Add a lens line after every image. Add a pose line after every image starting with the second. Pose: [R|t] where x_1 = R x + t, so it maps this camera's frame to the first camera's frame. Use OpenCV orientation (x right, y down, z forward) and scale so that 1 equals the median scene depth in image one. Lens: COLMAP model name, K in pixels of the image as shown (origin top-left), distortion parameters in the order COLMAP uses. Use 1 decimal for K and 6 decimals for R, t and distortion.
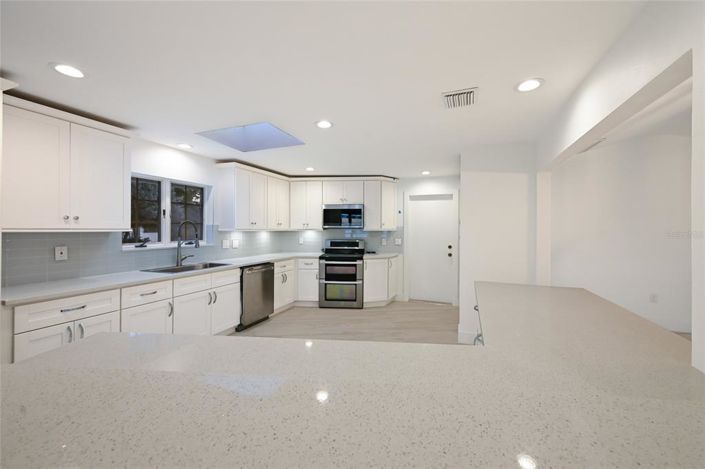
lens RADIAL K [[277.4, 0, 355.3], [0, 277.4, 227.7], [0, 0, 1]] dist [0.000724, 0.000070]
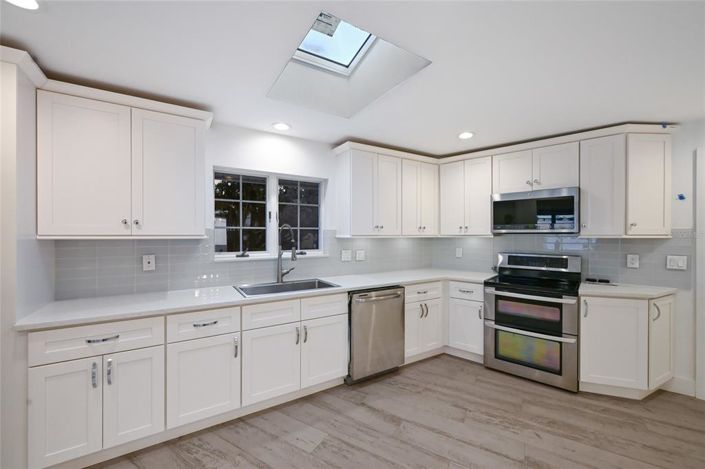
lens RADIAL K [[286.2, 0, 352.5], [0, 286.2, 234.5], [0, 0, 1]] dist [0.002052, 0.000001]
pose [[0.805261, -0.002223, -0.592917, 0.006806], [0.004447, 0.999987, 0.002291, 0.001321], [0.592904, -0.004482, 0.805260, 0.359182]]
